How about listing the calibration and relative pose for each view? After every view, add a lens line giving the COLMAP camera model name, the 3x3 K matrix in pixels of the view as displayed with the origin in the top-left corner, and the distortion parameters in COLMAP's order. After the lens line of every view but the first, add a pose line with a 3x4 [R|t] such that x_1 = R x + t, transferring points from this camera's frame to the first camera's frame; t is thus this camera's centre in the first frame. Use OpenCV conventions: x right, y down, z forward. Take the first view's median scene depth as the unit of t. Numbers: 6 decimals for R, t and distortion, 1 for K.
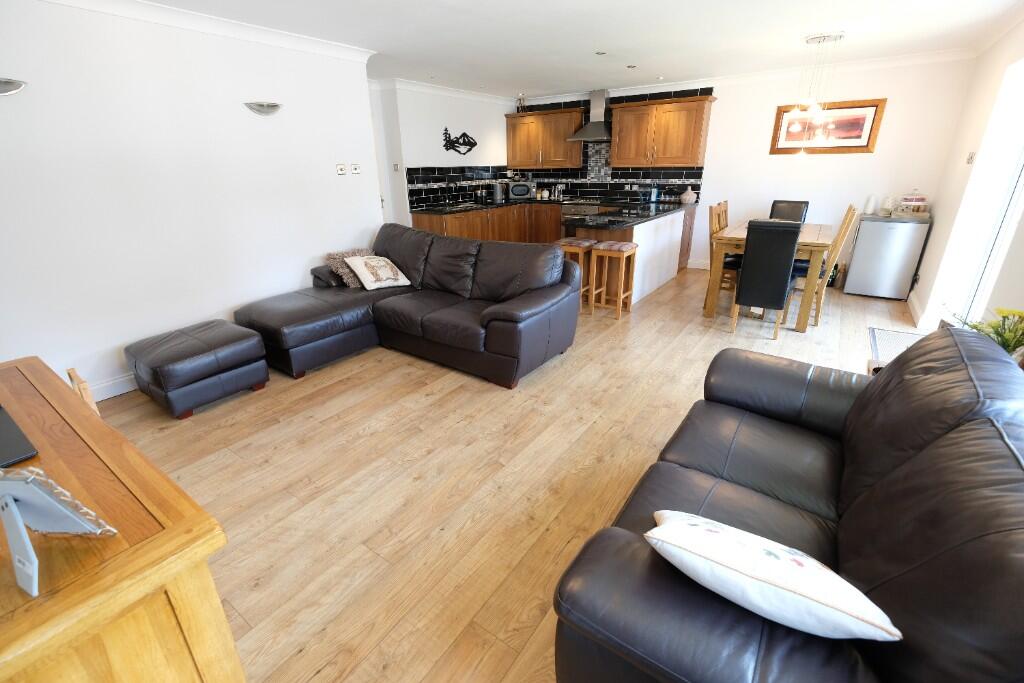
lens RADIAL K [[445.3, 0, 513.4], [0, 445.3, 336.5], [0, 0, 1]] dist [-0.001572, -0.000001]
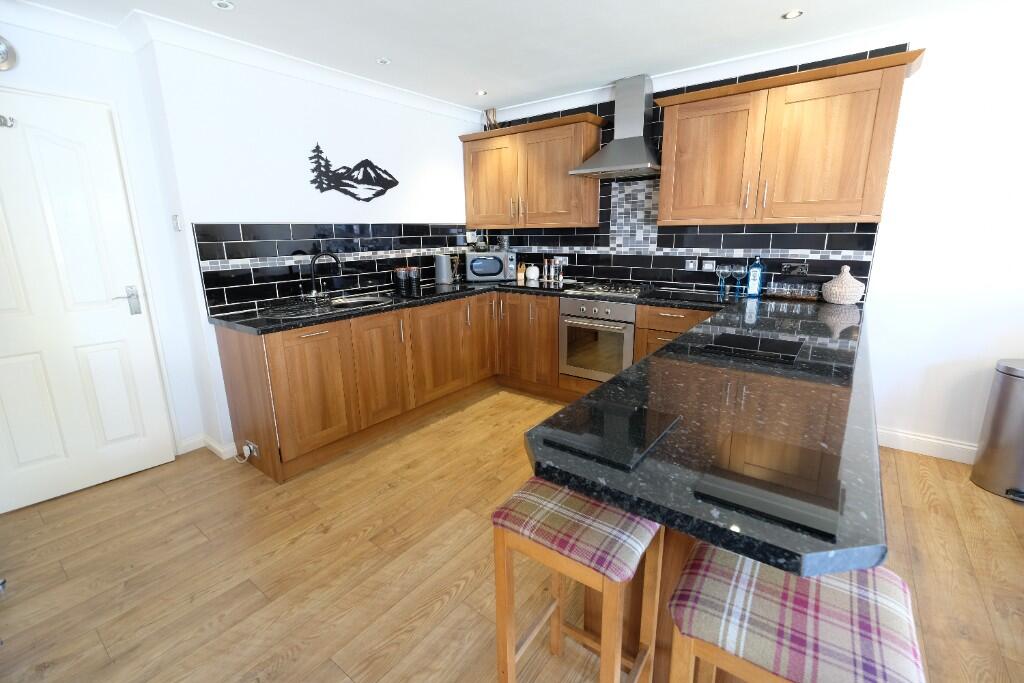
lens RADIAL K [[445.3, 0, 513.4], [0, 445.3, 336.5], [0, 0, 1]] dist [-0.001572, -0.000001]
pose [[0.999365, 0.009510, -0.034342, 0.071314], [-0.013931, 0.991300, -0.130885, -0.178915], [0.032798, 0.131280, 0.990803, 0.488555]]
